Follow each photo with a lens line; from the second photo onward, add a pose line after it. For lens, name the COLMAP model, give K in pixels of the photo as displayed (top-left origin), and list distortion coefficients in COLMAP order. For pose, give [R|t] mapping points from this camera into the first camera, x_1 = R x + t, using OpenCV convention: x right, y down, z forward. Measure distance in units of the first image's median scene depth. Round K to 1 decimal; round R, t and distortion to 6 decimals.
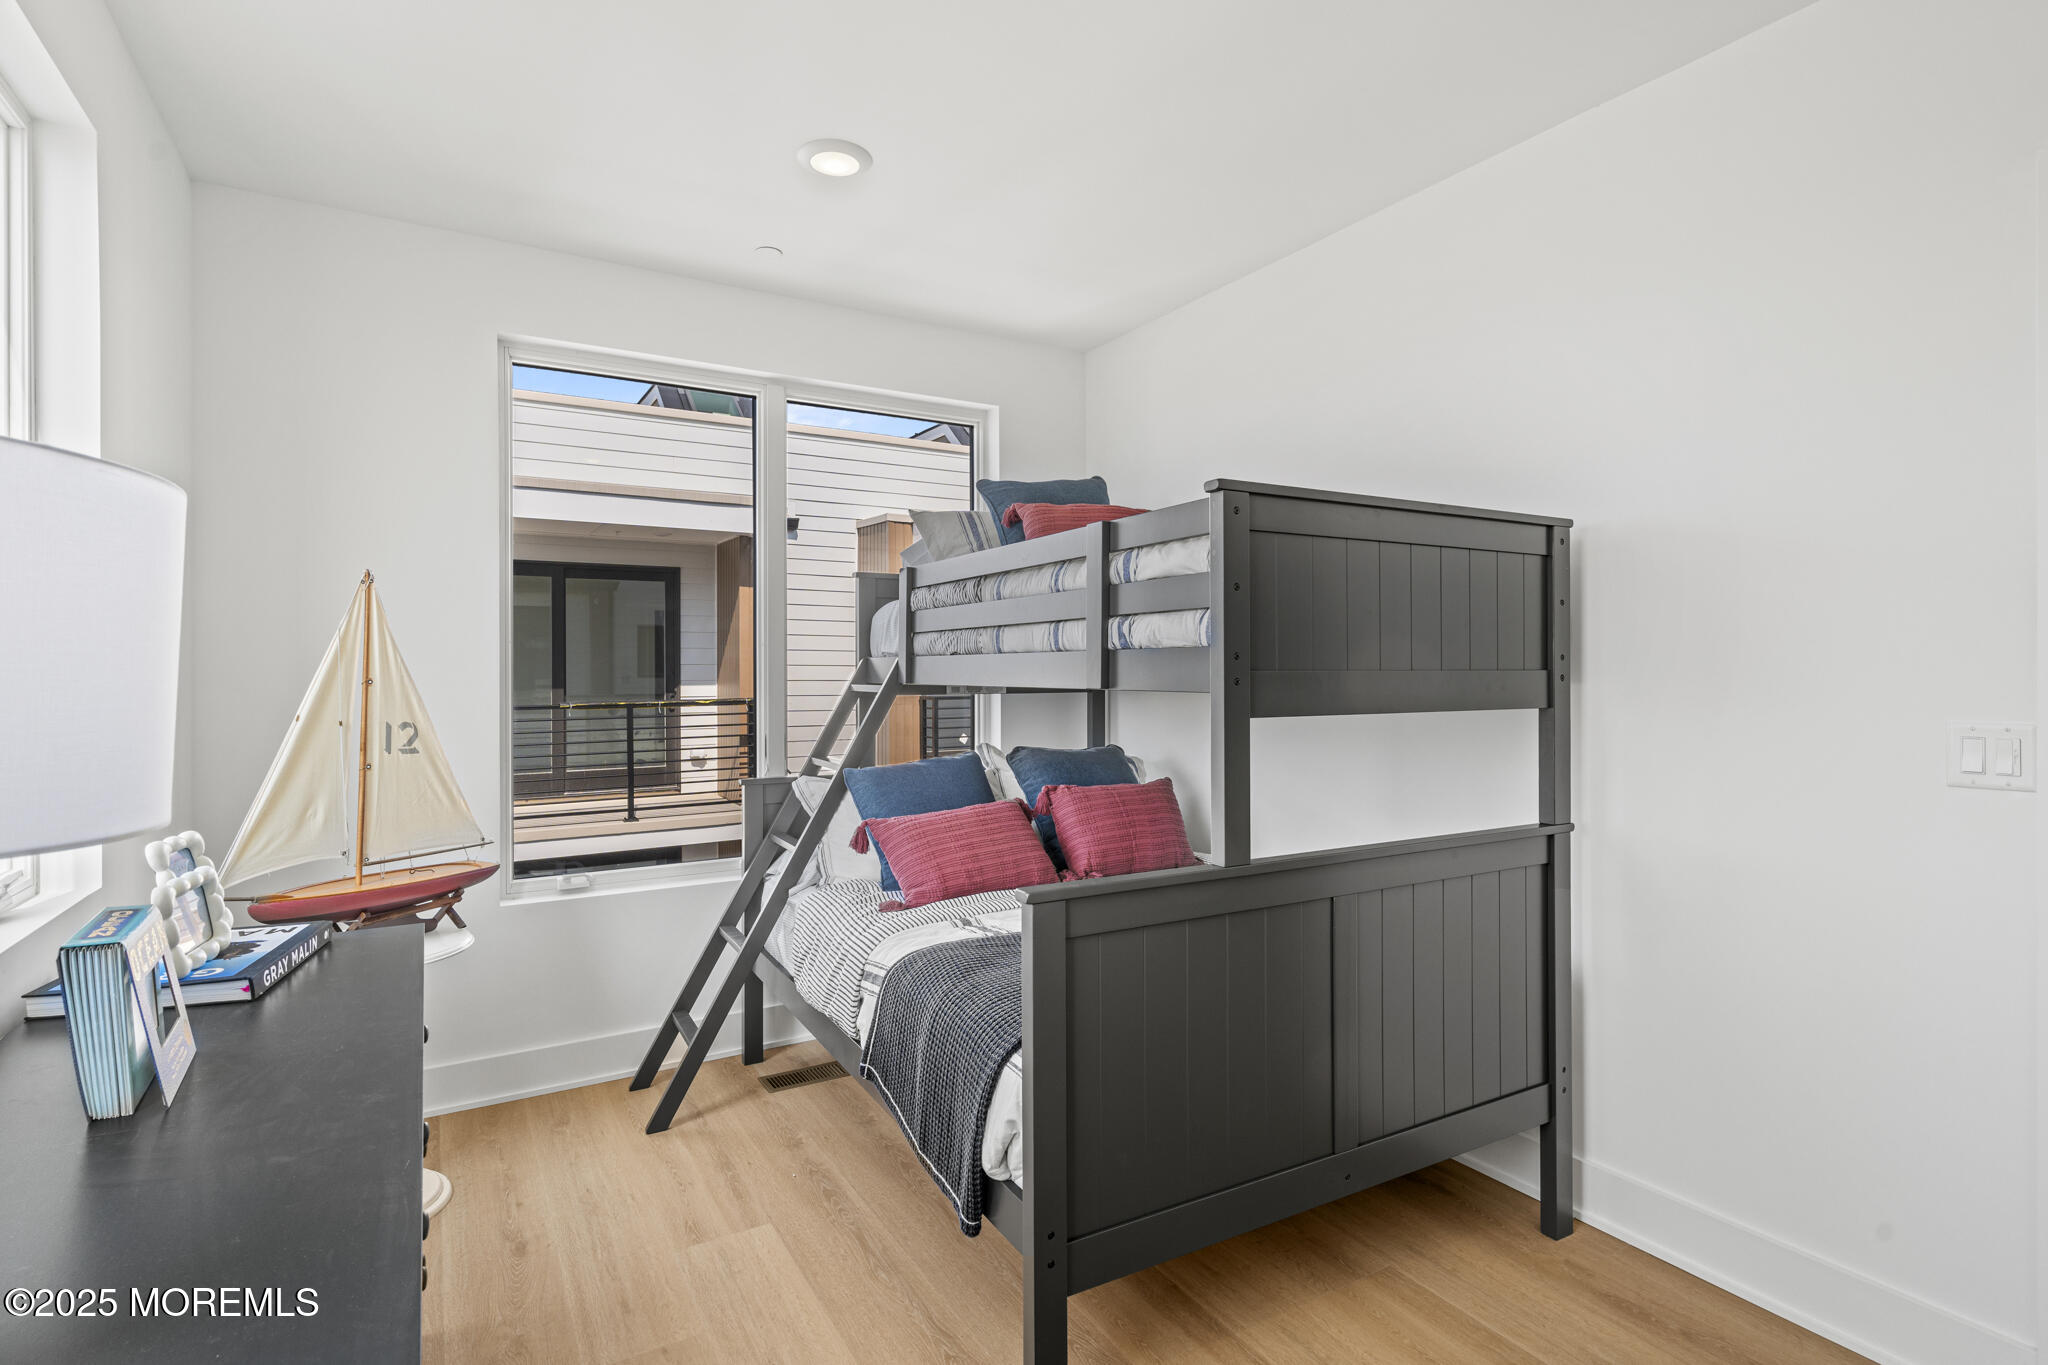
lens RADIAL K [[988.4, 0, 1021.4], [0, 988.4, 671.8], [0, 0, 1]] dist [0.000412, -0.000117]
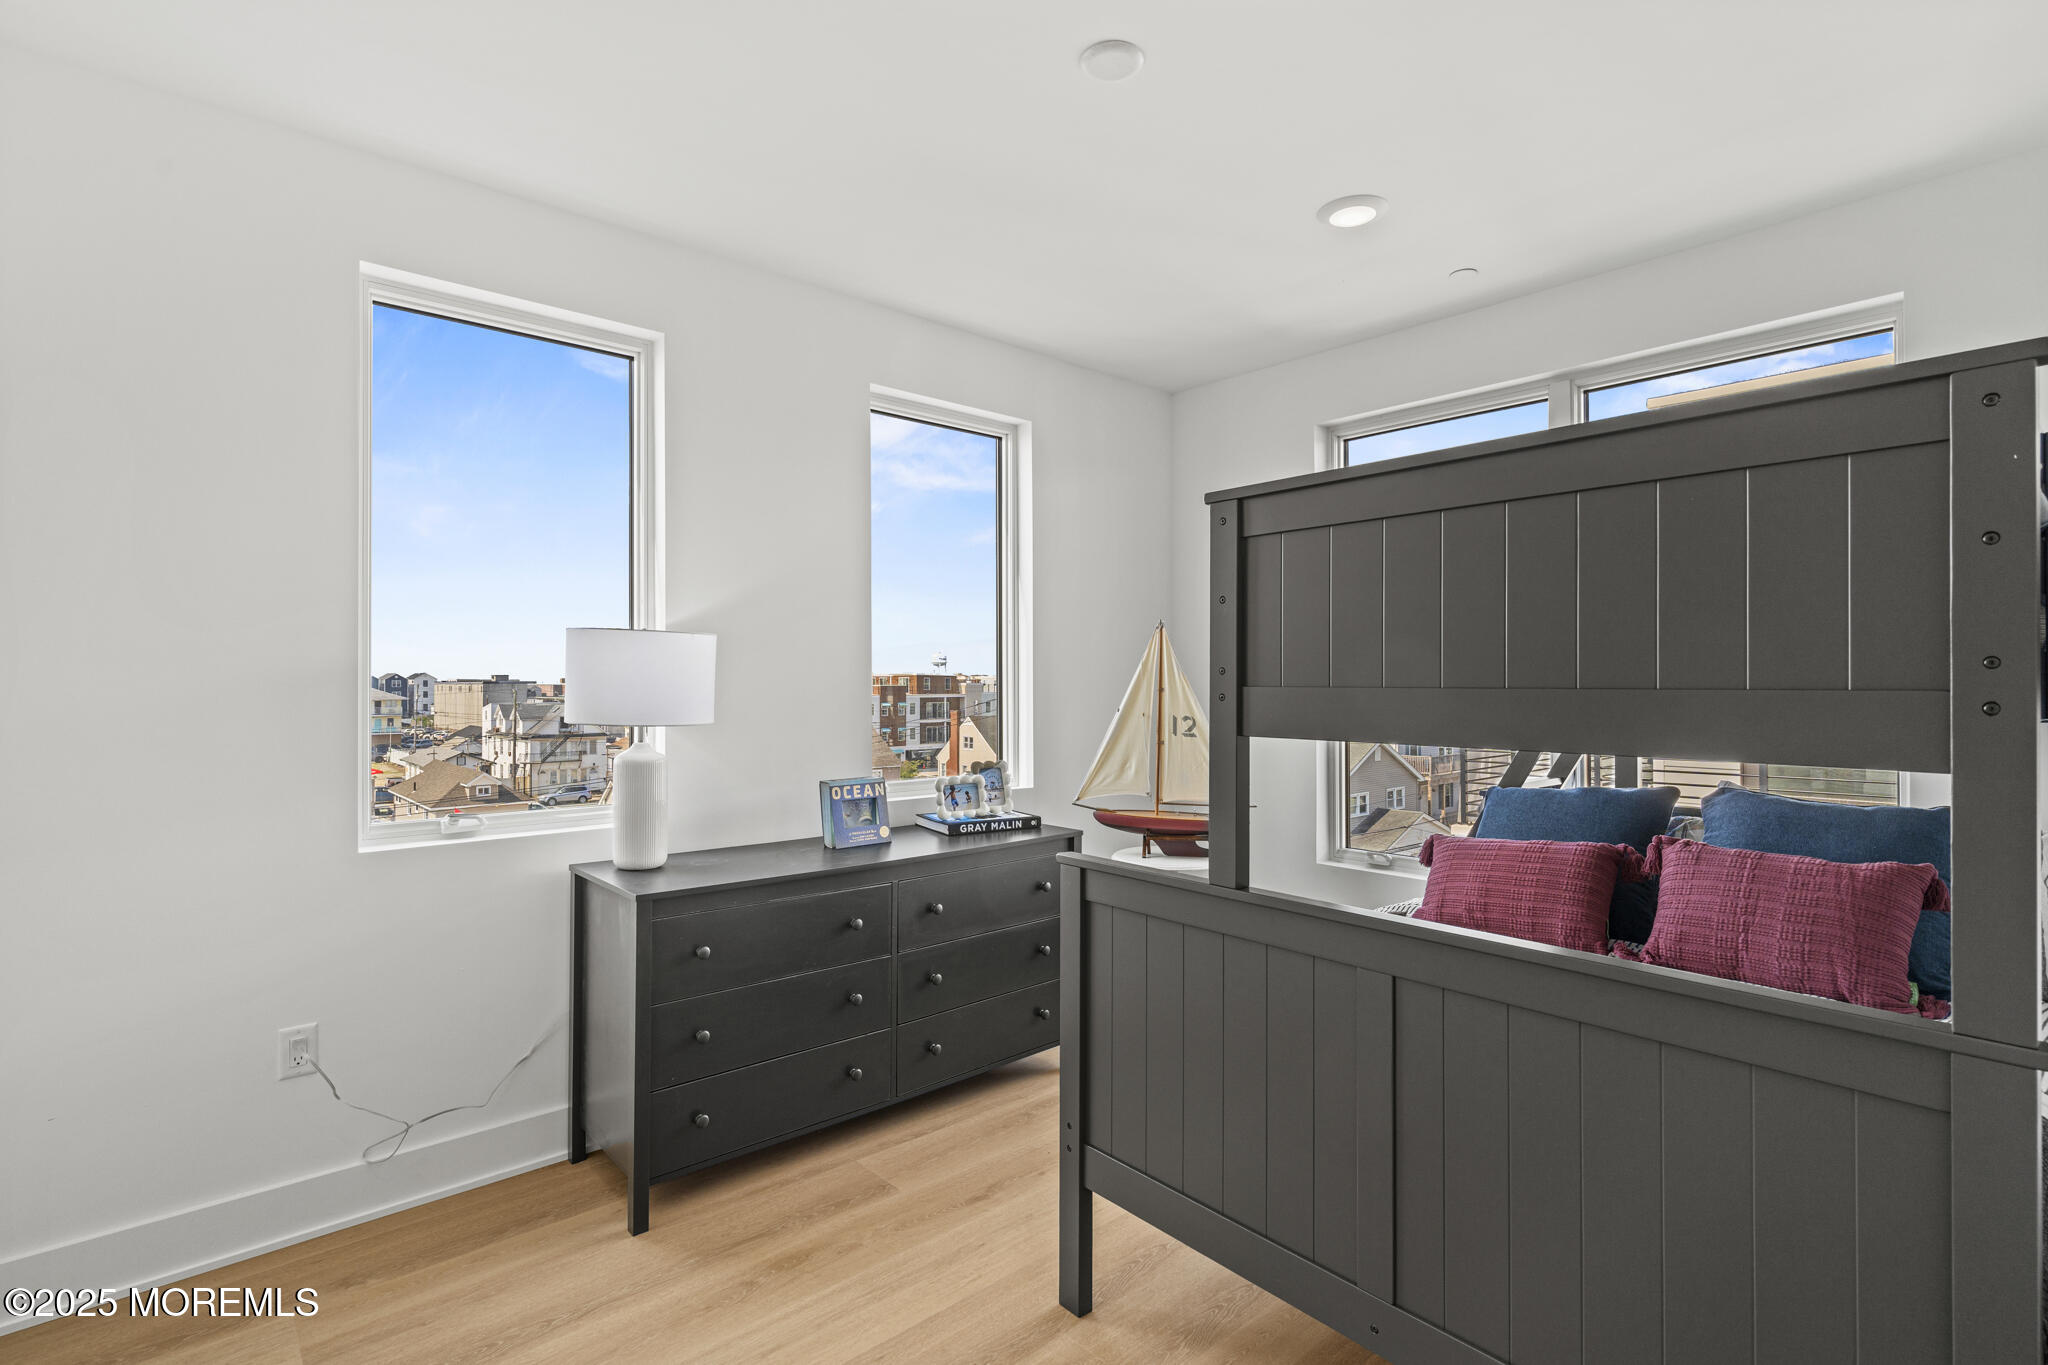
lens RADIAL K [[988.4, 0, 1021.4], [0, 988.4, 671.8], [0, 0, 1]] dist [0.000412, -0.000117]
pose [[0.187706, -0.007751, -0.982195, 0.857209], [-0.002831, 0.999960, -0.008433, -0.004310], [0.982221, 0.004363, 0.187677, 0.469809]]
